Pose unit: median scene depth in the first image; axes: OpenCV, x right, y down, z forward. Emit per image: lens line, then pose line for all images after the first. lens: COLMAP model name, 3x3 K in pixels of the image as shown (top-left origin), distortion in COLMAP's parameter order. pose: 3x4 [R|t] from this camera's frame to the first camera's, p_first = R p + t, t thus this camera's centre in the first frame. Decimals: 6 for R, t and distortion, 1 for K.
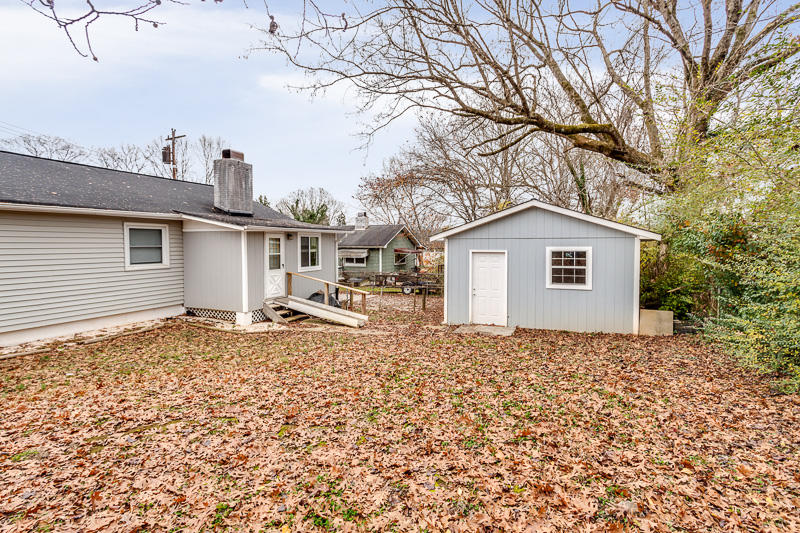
lens RADIAL K [[375.3, 0, 400.0], [0, 375.3, 266.5], [0, 0, 1]] dist [0.000284, 0.000362]
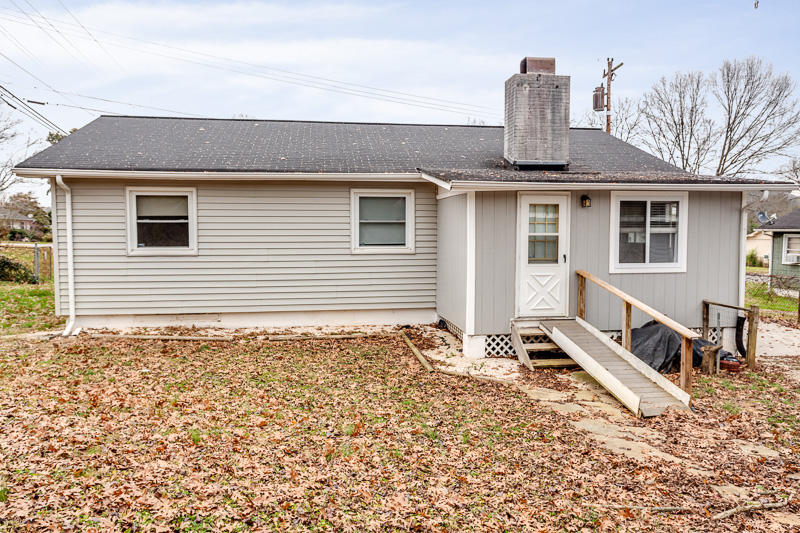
lens RADIAL K [[556.2, 0, 400.0], [0, 556.2, 266.5], [0, 0, 1]] dist [-0.001723, 0.000039]
pose [[0.527811, 0.055343, -0.847557, 0.220557], [-0.050468, 0.998155, 0.033747, -0.004832], [0.847861, 0.024963, 0.529631, 0.421101]]
